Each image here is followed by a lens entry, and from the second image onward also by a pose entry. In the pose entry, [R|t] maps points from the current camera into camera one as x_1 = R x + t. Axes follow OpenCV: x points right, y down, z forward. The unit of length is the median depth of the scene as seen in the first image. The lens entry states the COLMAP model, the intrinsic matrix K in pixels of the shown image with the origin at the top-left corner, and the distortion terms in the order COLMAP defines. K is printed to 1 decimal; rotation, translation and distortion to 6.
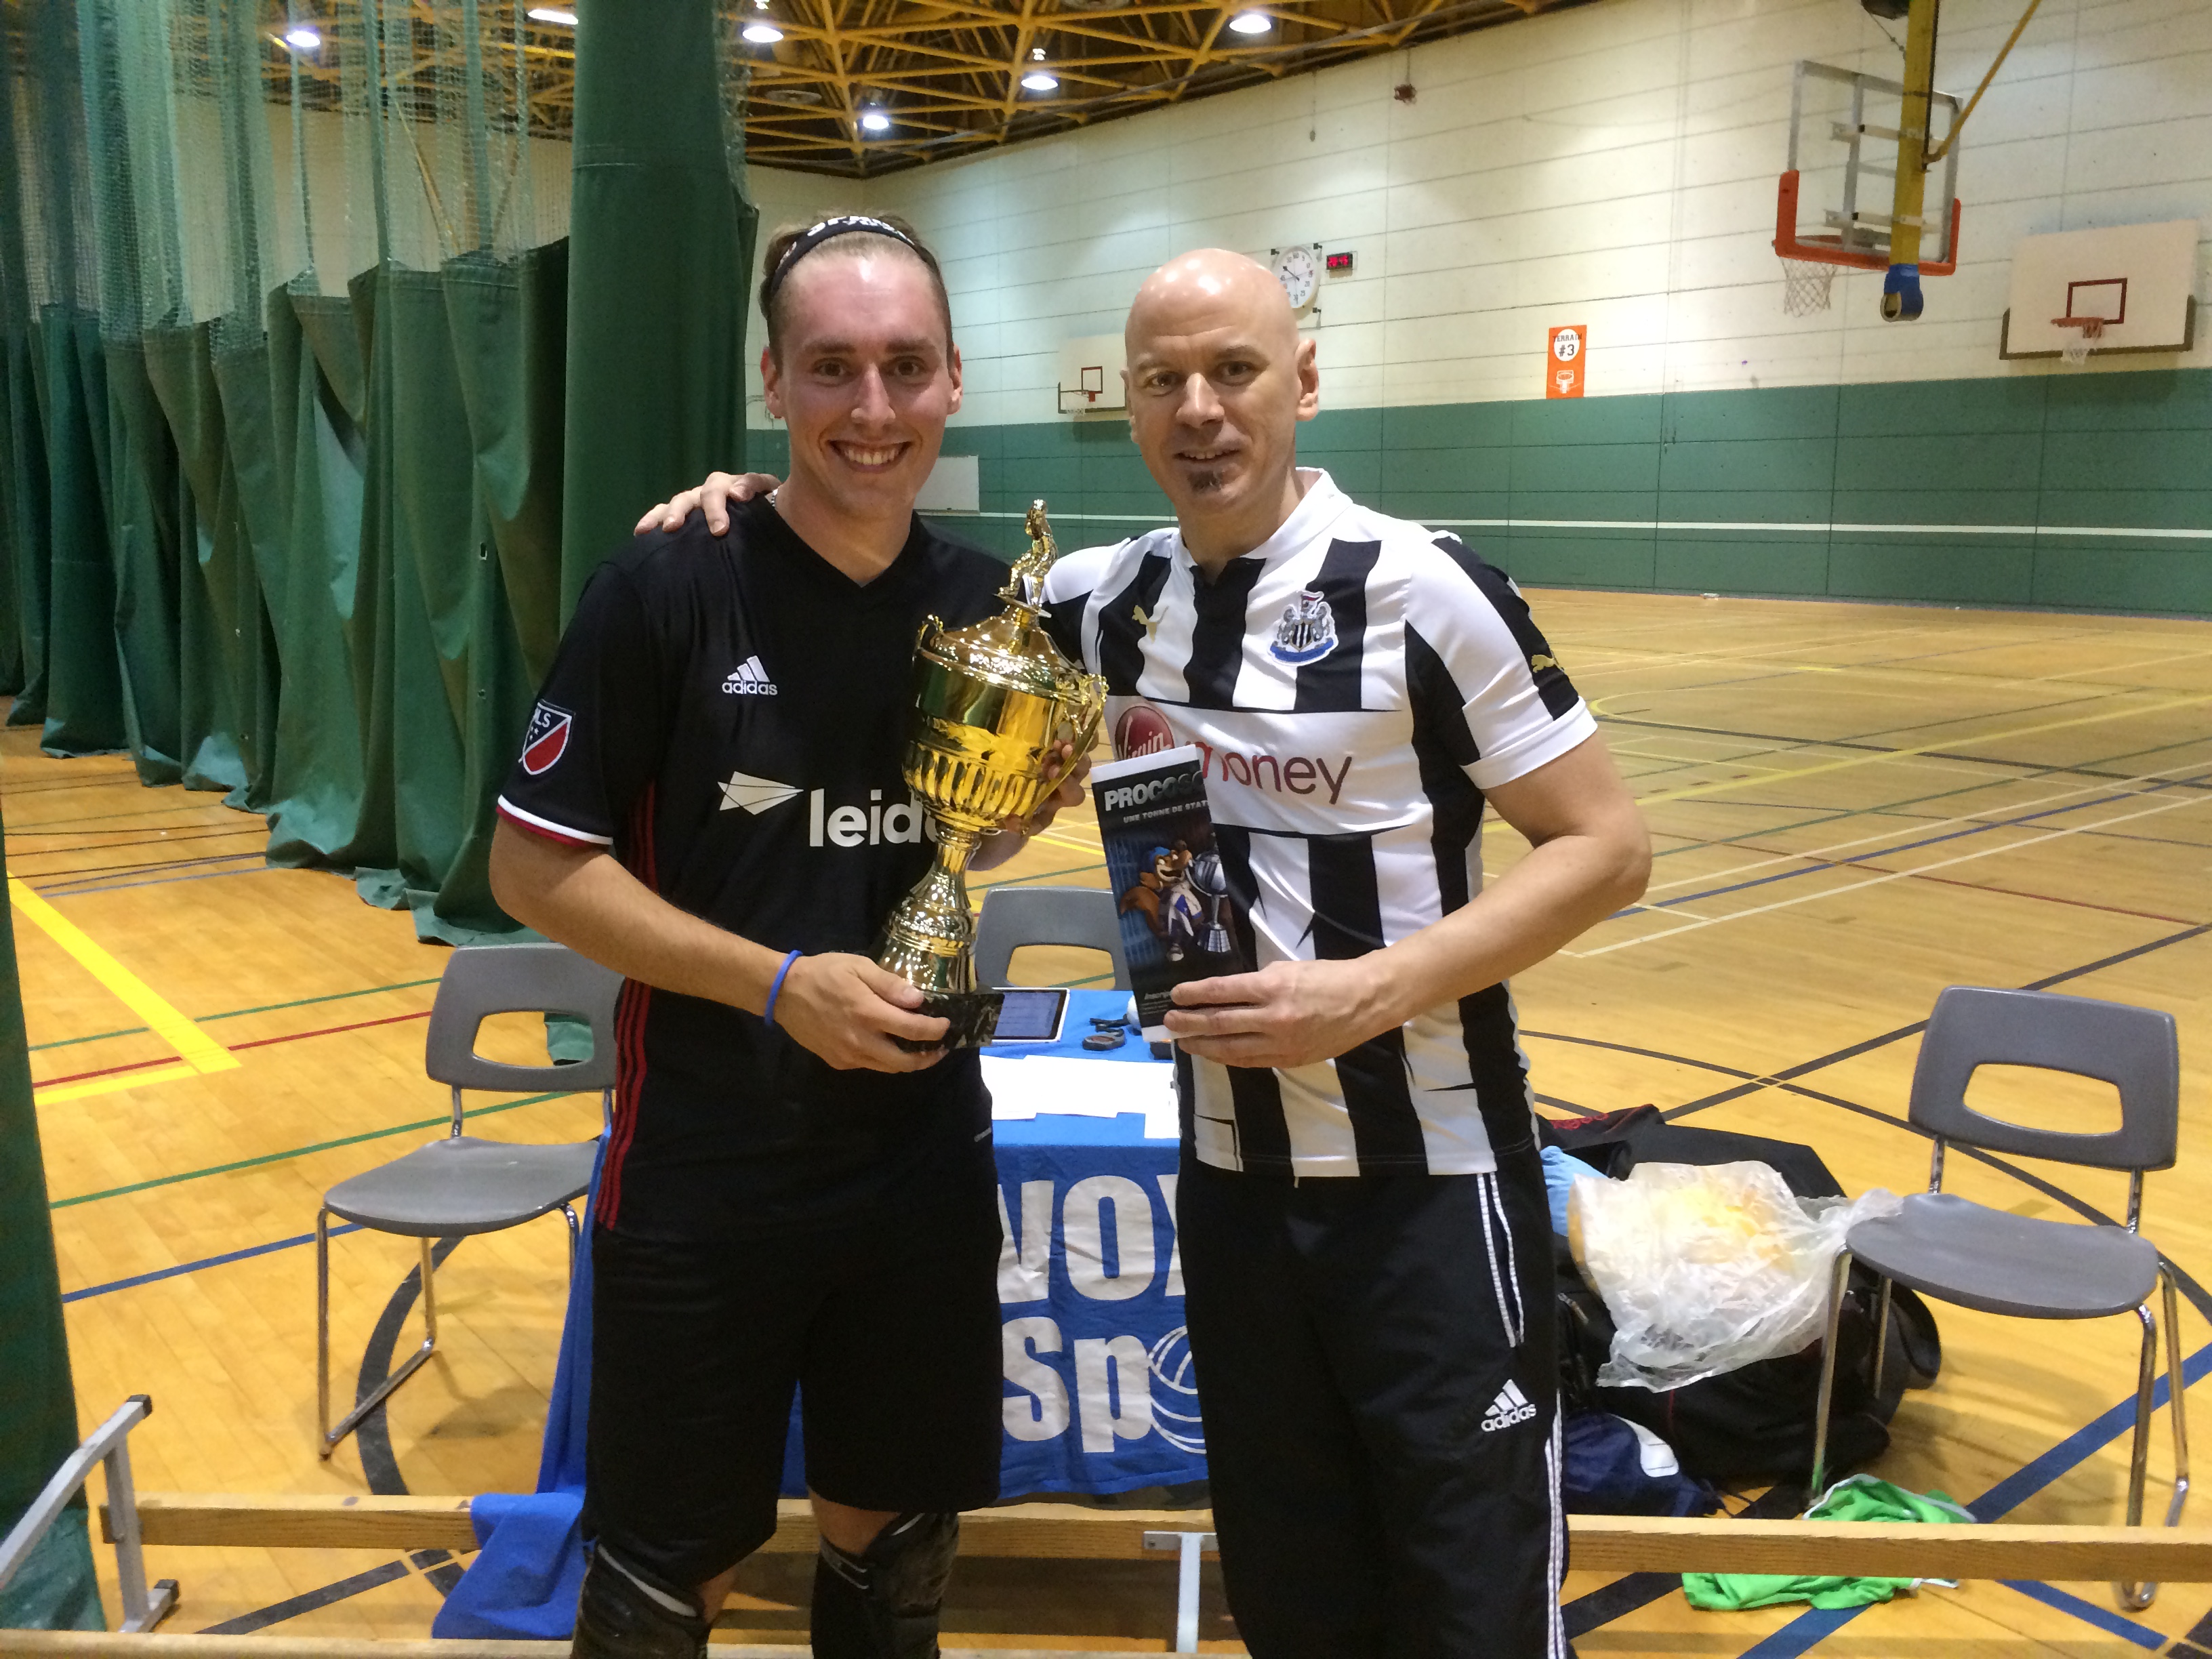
lens RADIAL K [[1888.8, 0, 1110.5], [0, 1888.8, 843.6], [0, 0, 1]] dist [0.100521, -0.138086]
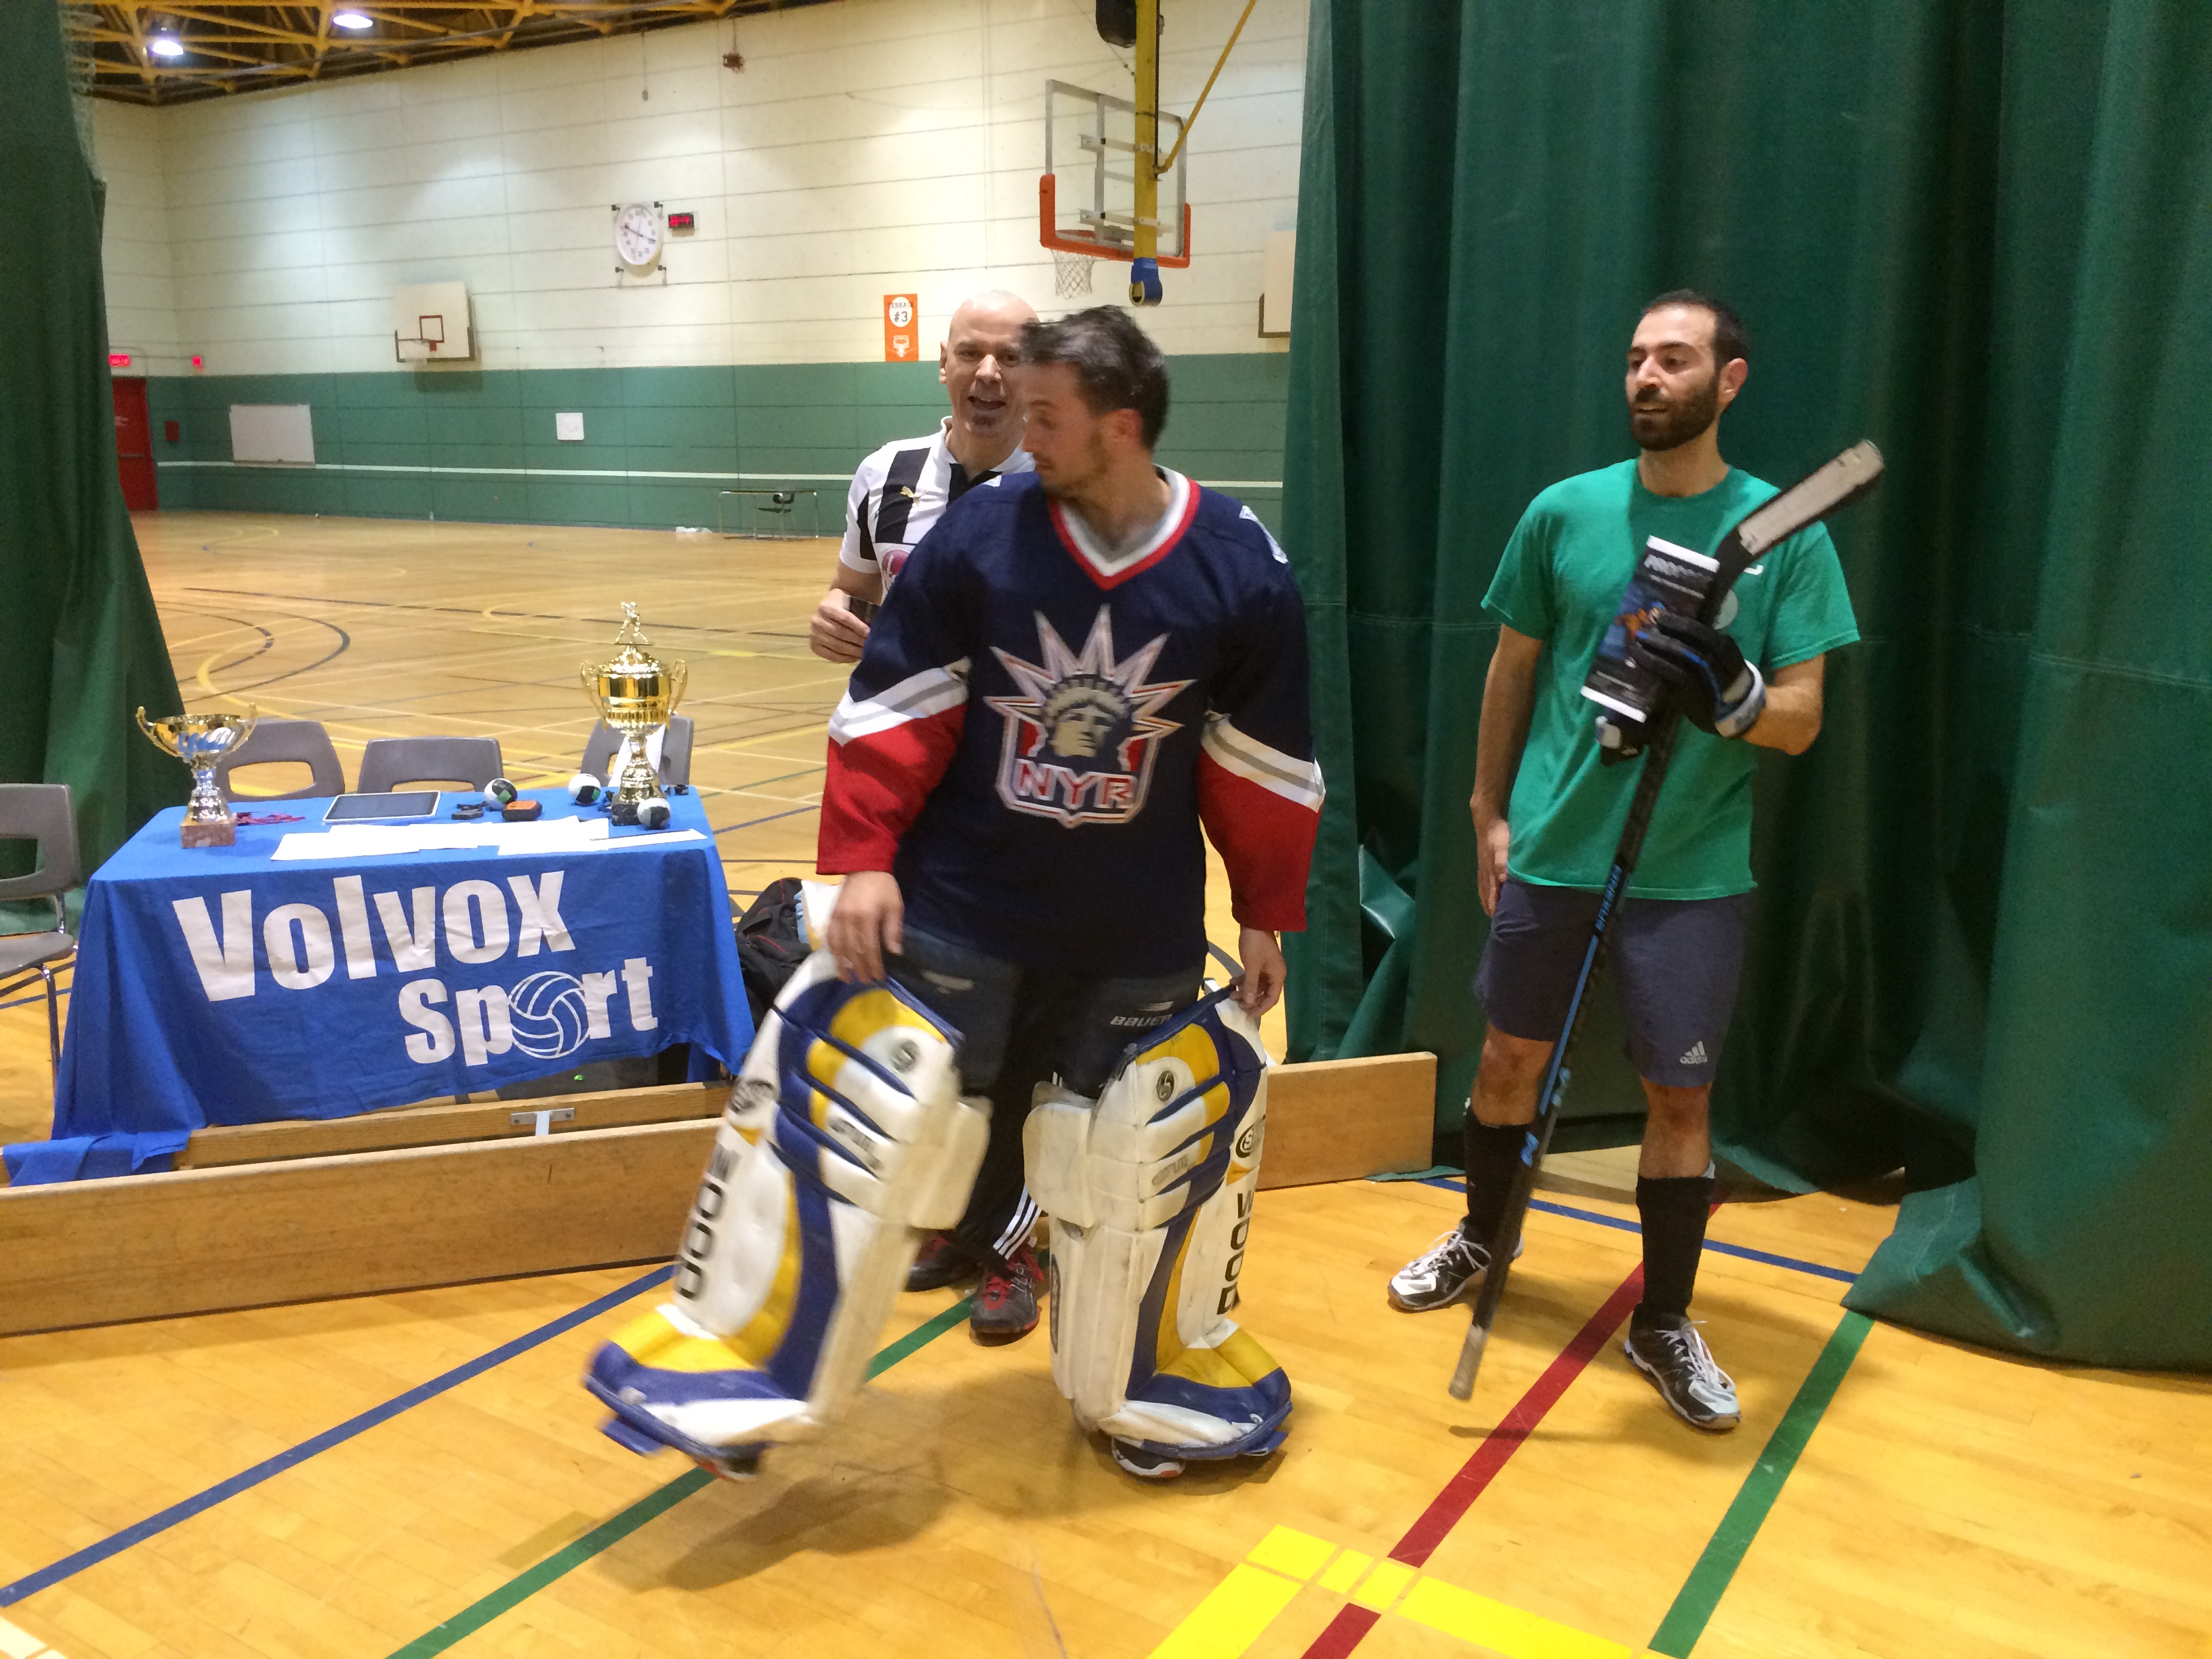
lens RADIAL K [[1911.7, 0, 1087.5], [0, 1911.7, 821.7], [0, 0, 1]] dist [0.109549, -0.137448]
pose [[0.953082, -0.054734, 0.297723, 0.002213], [0.052507, 0.998501, 0.015477, 0.029424], [-0.298124, 0.000882, 0.954527, -0.139145]]
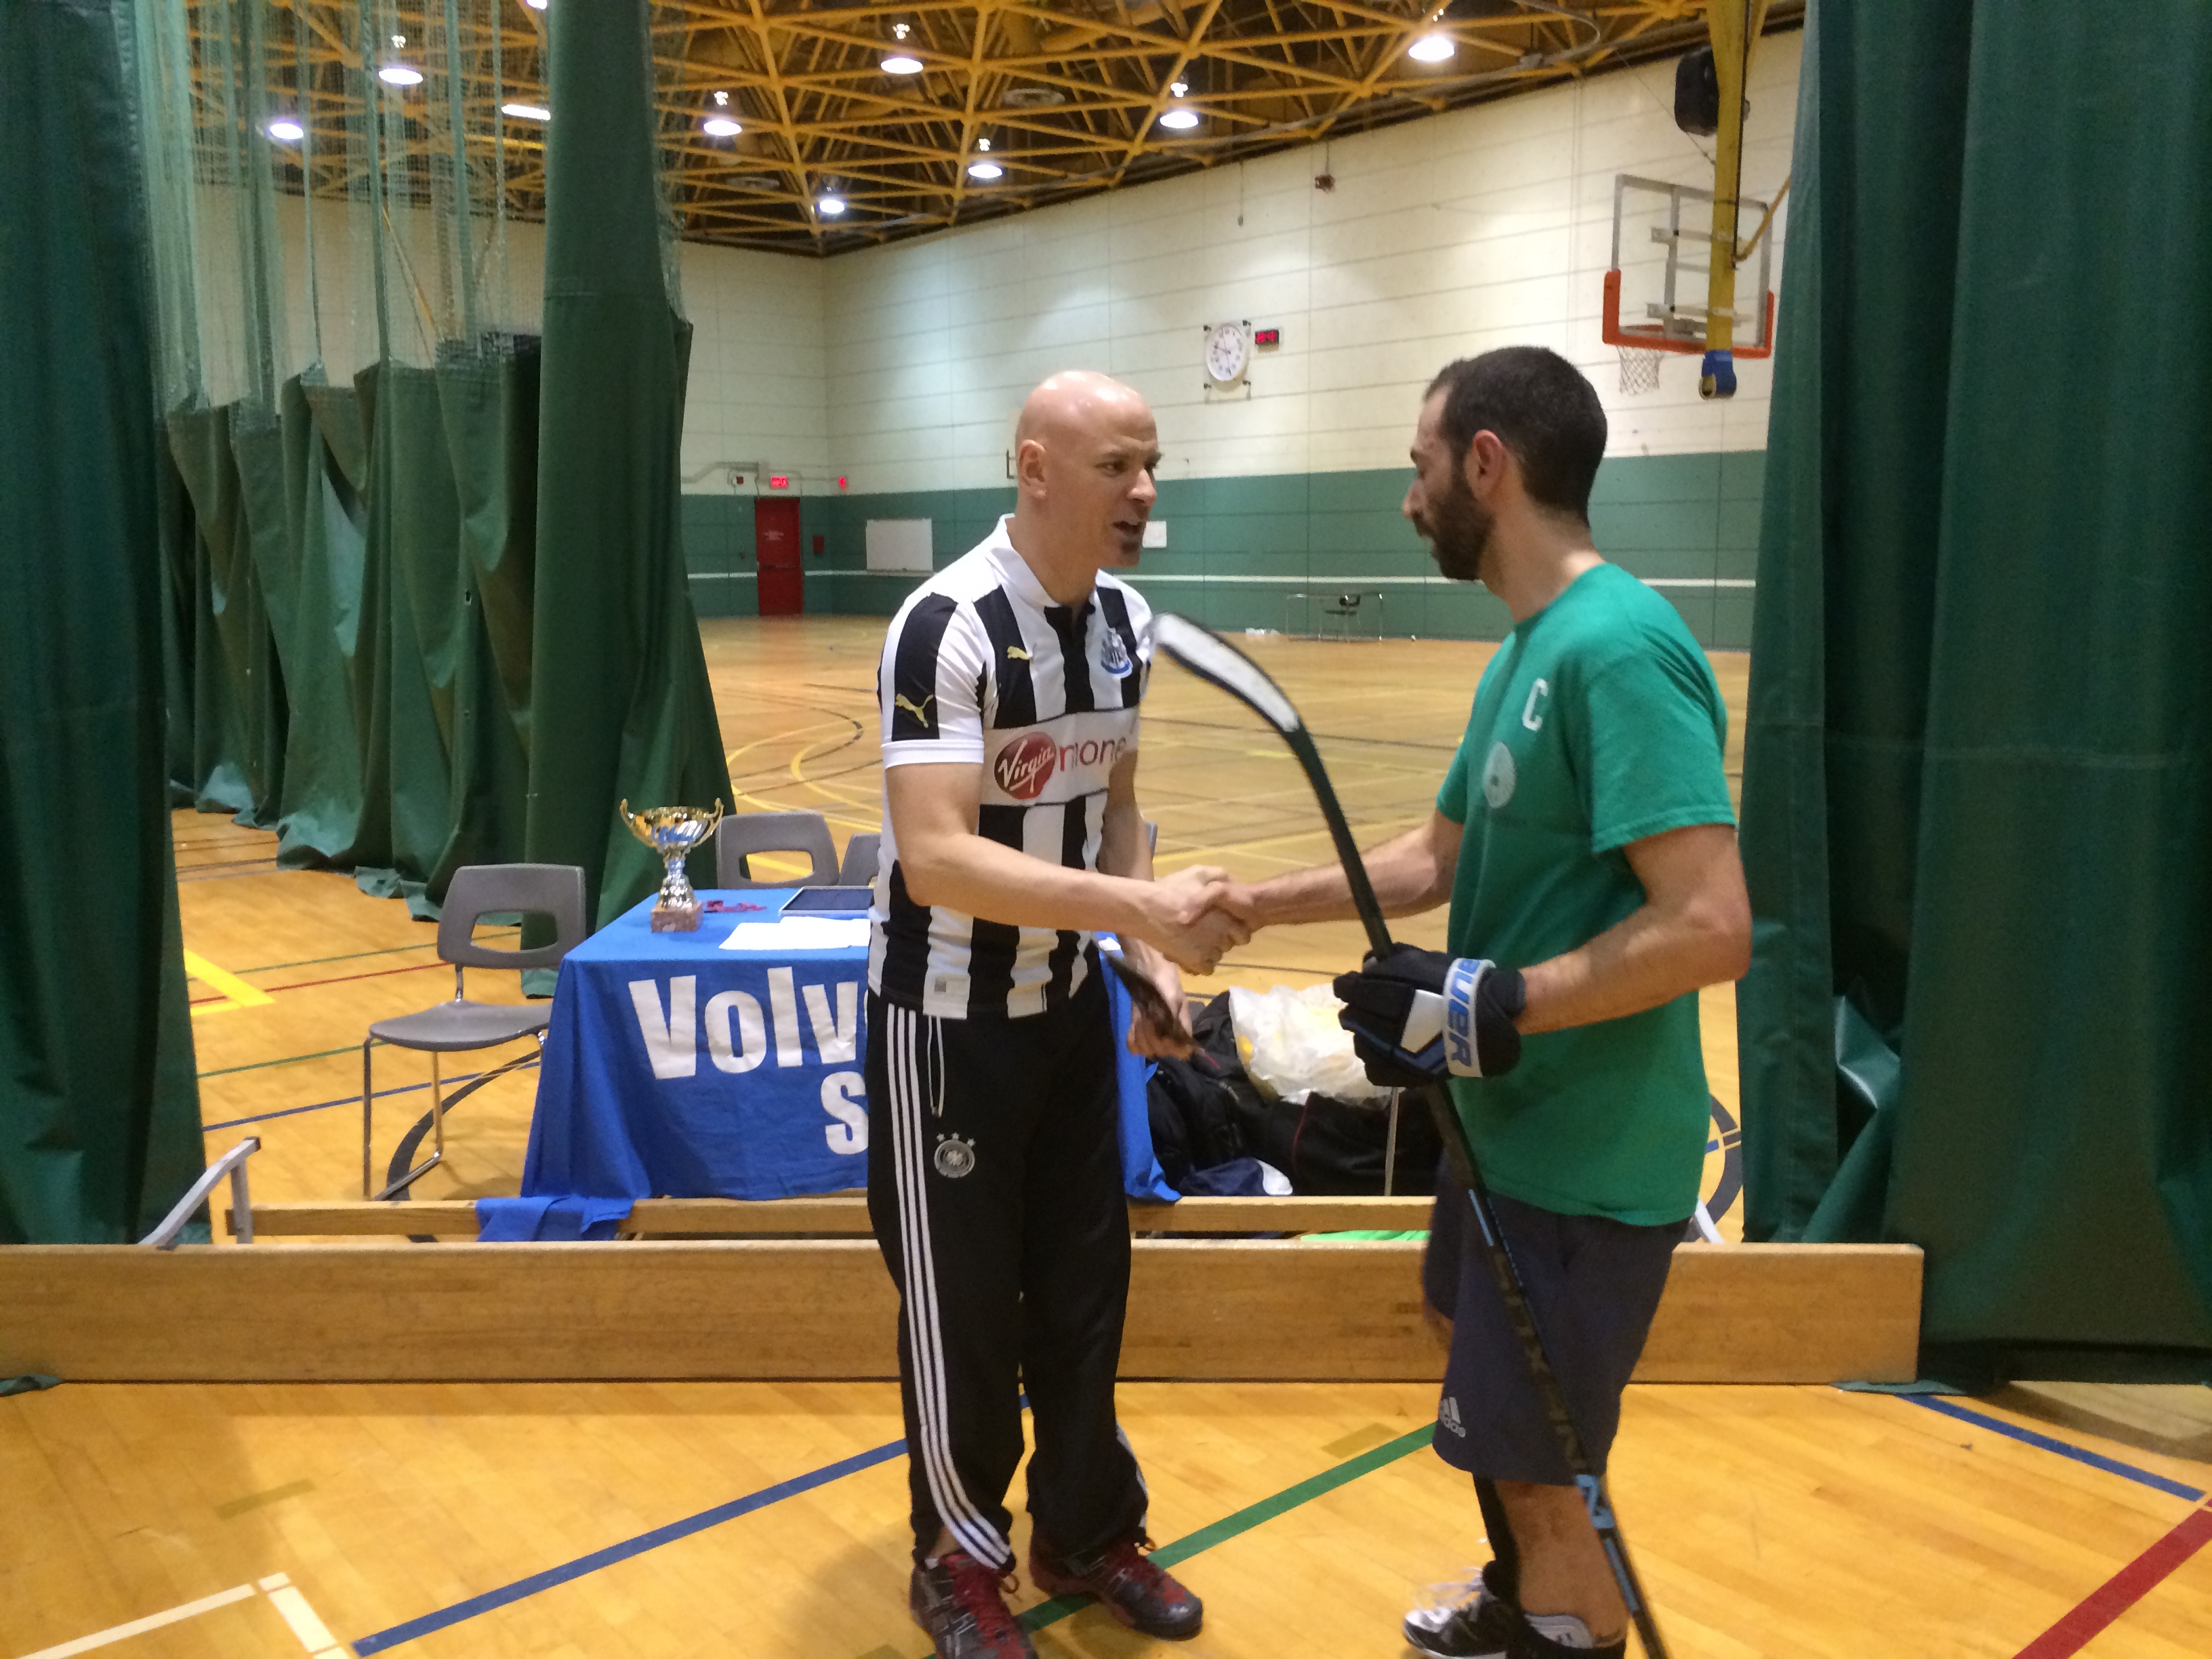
lens RADIAL K [[1899.4, 0, 1100.6], [0, 1899.4, 823.5], [0, 0, 1]] dist [0.090003, -0.096401]
pose [[0.999927, -0.004849, 0.011029, 0.034054], [0.005318, 0.999066, -0.042871, 0.026343], [-0.010811, 0.042926, 0.999020, -0.125725]]
